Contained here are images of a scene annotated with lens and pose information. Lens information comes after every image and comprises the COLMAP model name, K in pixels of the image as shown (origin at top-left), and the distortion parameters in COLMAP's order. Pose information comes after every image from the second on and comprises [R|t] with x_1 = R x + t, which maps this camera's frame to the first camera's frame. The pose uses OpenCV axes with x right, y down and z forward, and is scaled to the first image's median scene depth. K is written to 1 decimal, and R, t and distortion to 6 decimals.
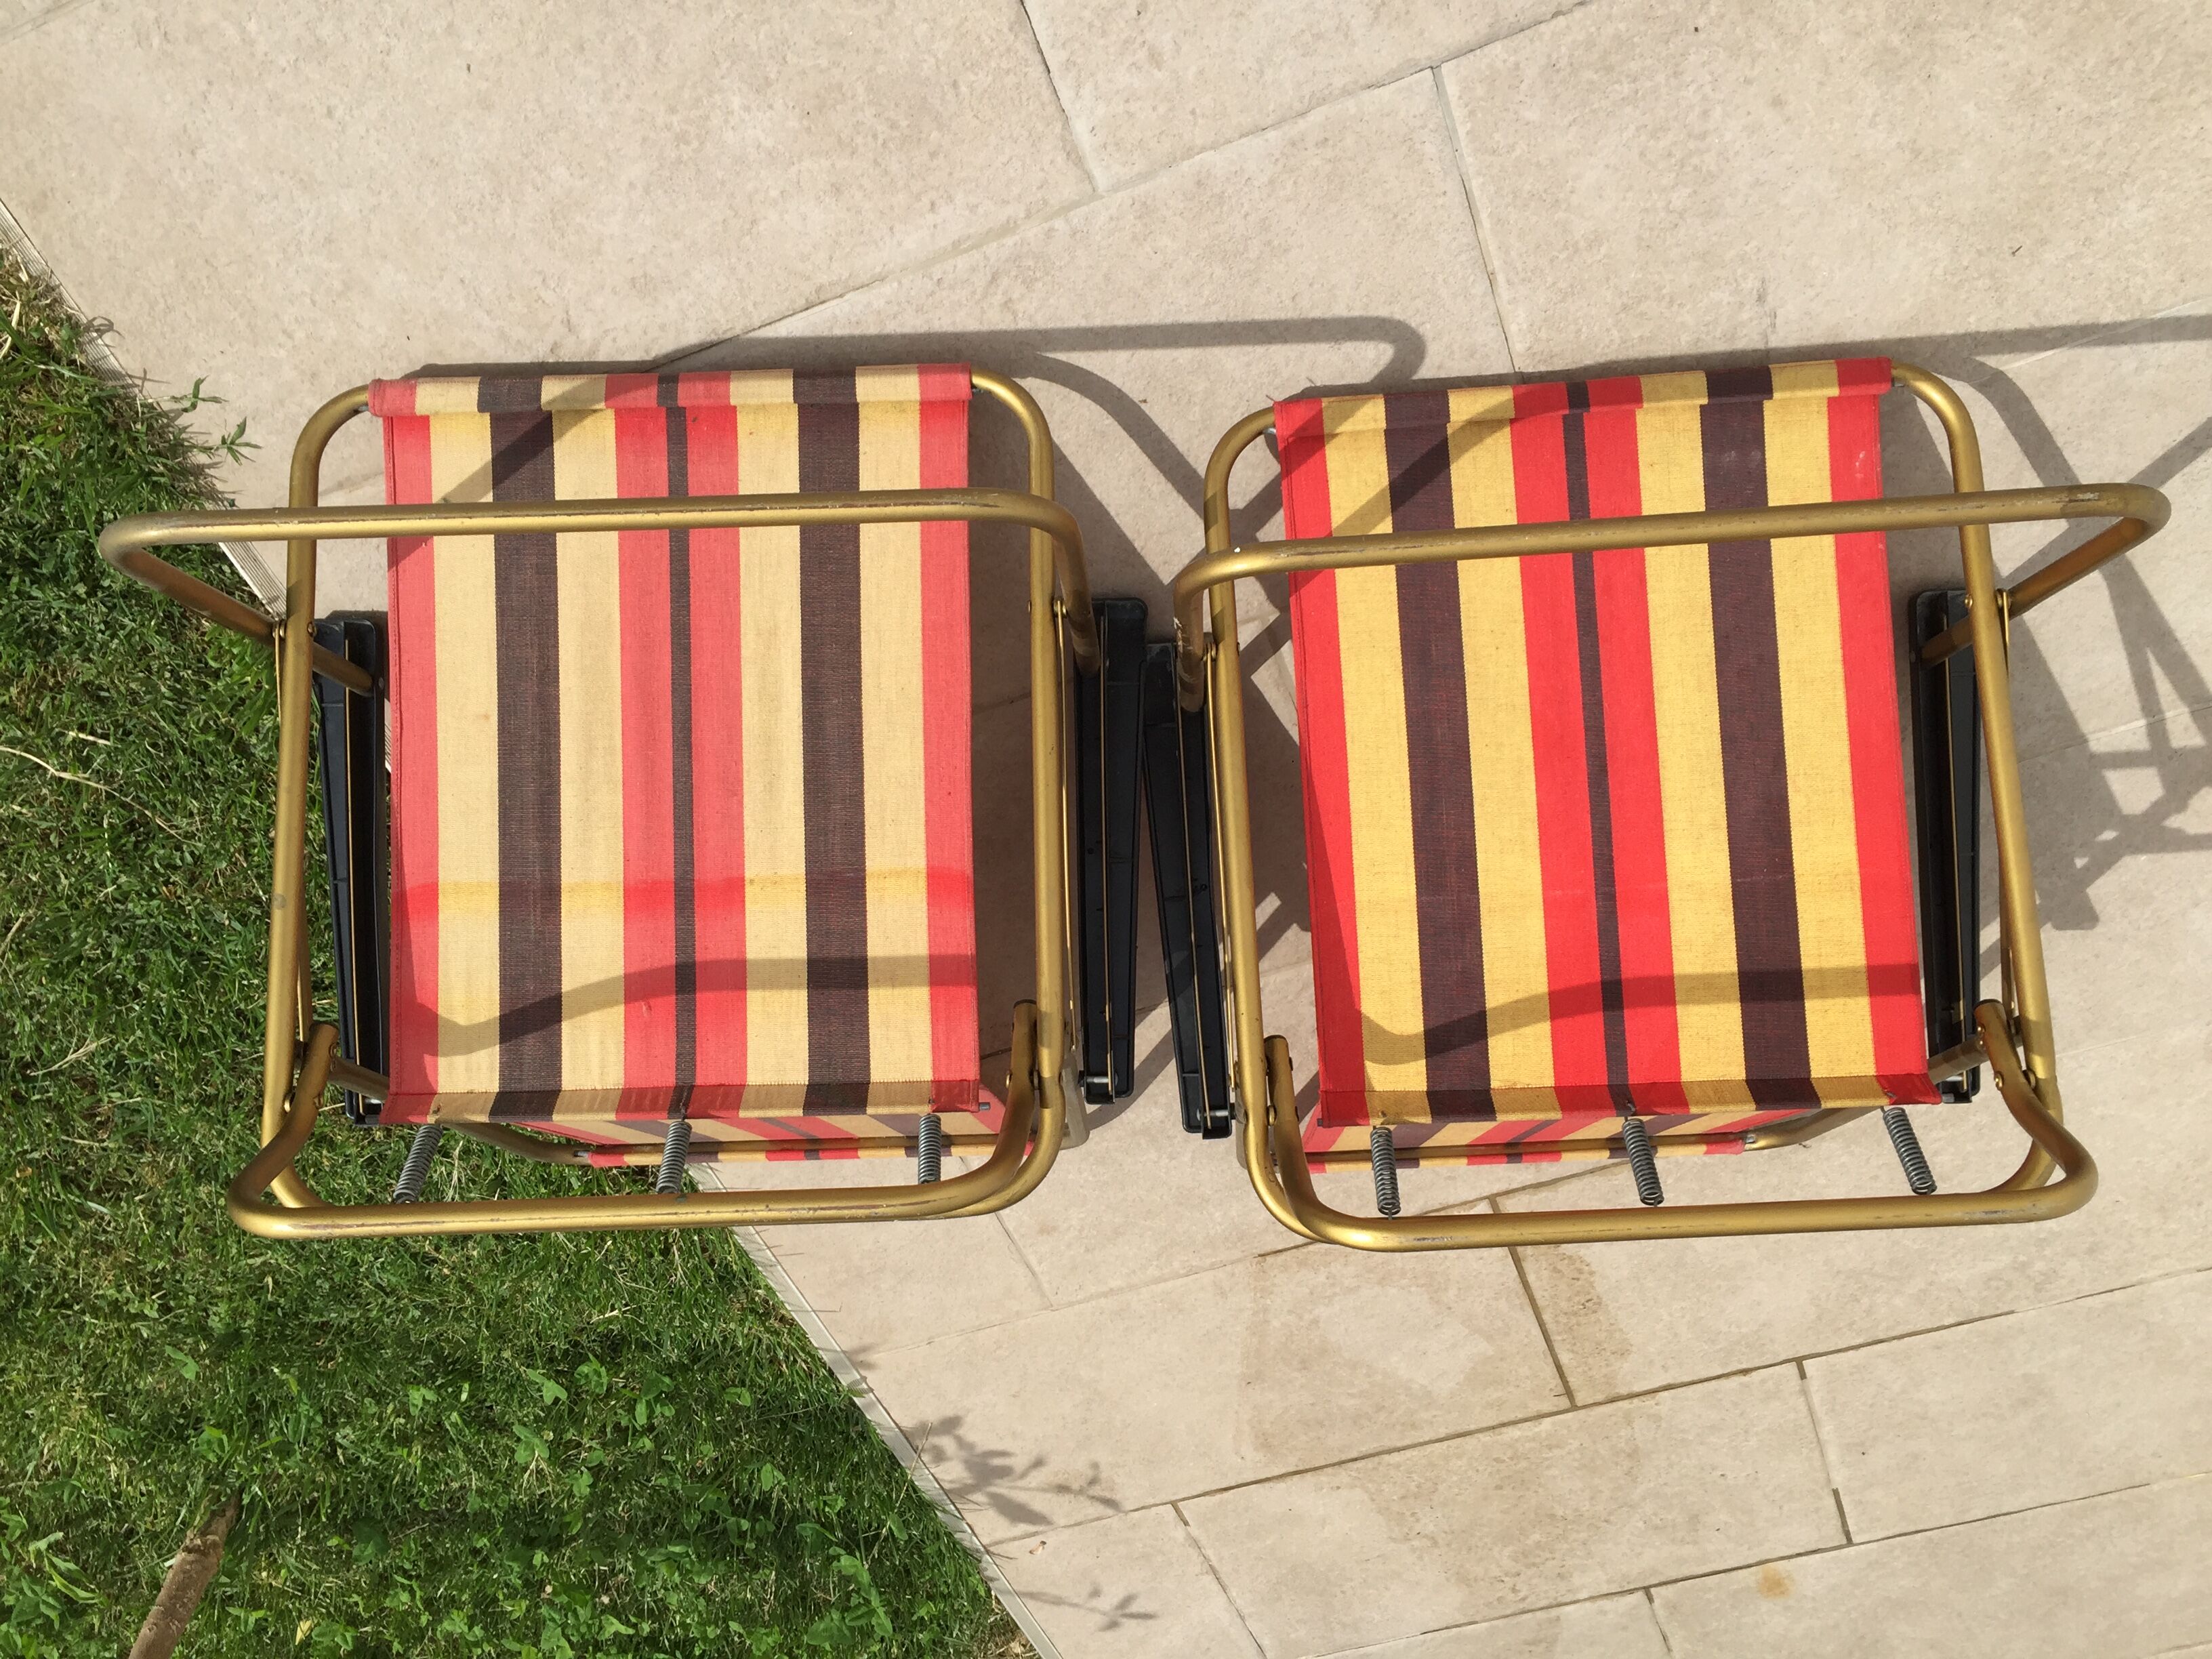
lens RADIAL K [[1919.4, 0, 1097.3], [0, 1919.4, 810.7], [0, 0, 1]] dist [0.070536, -0.087559]
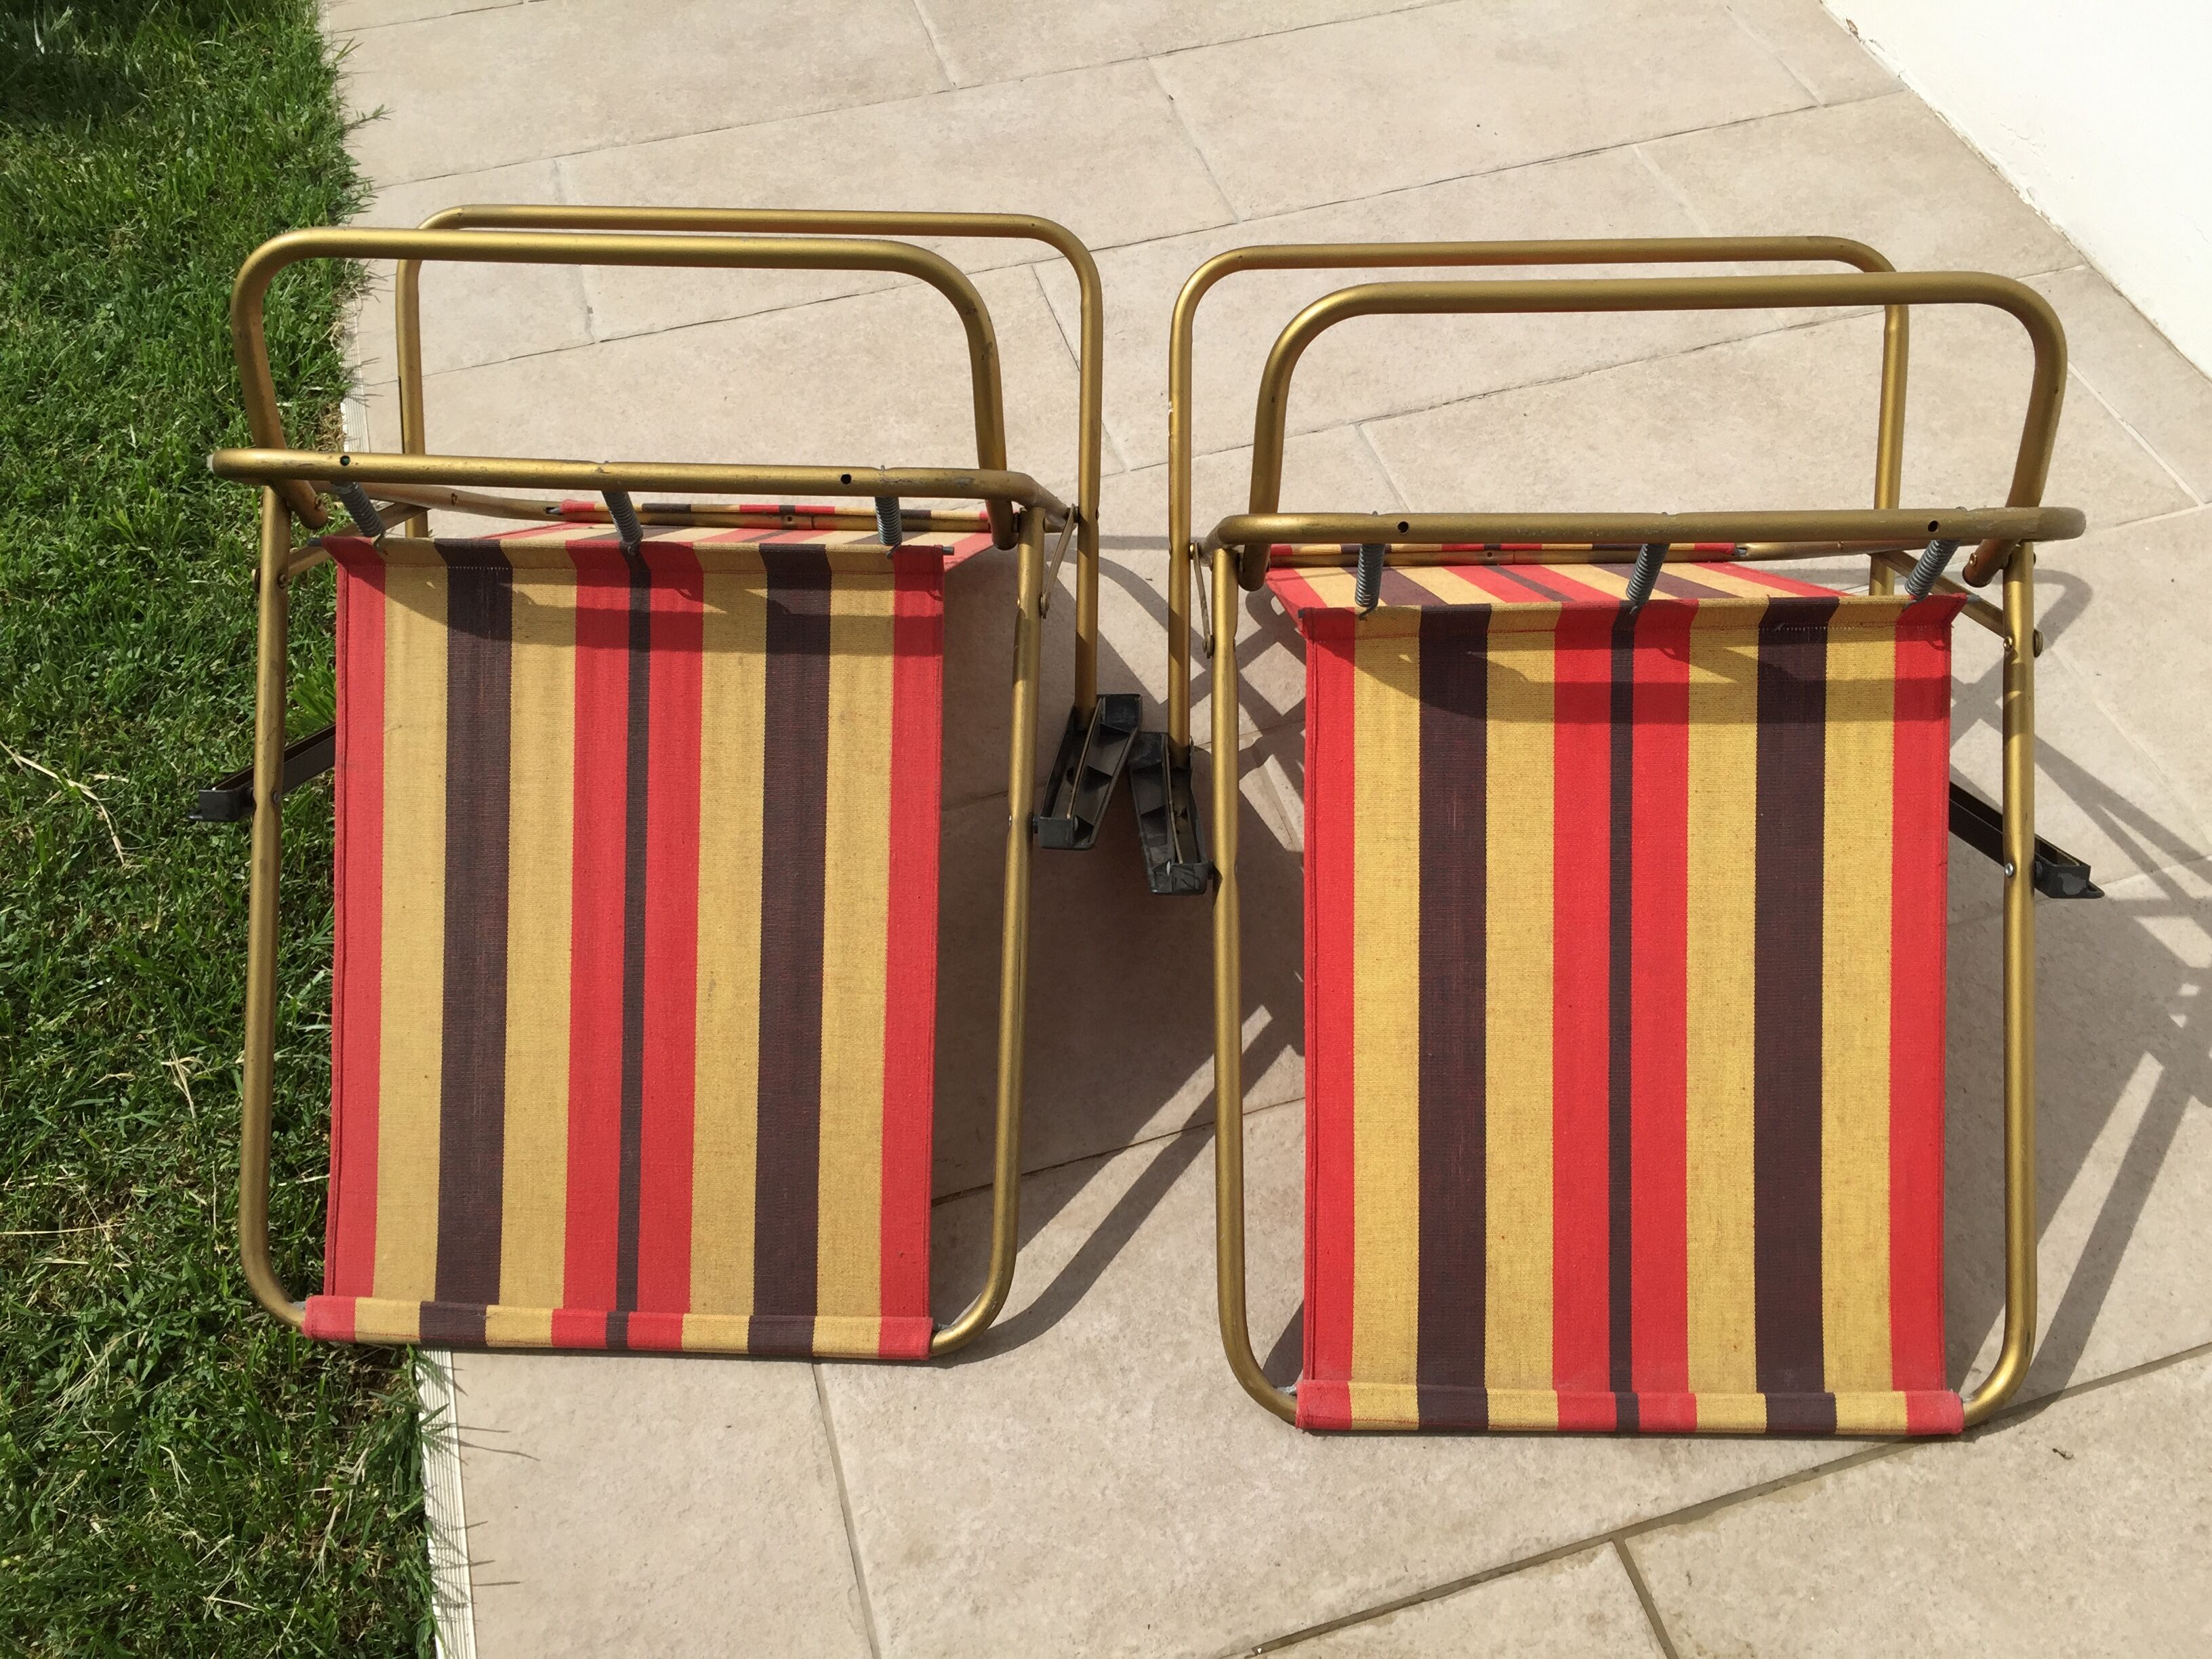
lens RADIAL K [[1843.2, 0, 1109.8], [0, 1843.2, 833.1], [0, 0, 1]] dist [0.065605, -0.083653]
pose [[0.996369, 0.058421, -0.061934, 0.071408], [-0.076050, 0.283636, -0.955912, 0.860610], [-0.038279, 0.957151, 0.287049, 0.704103]]
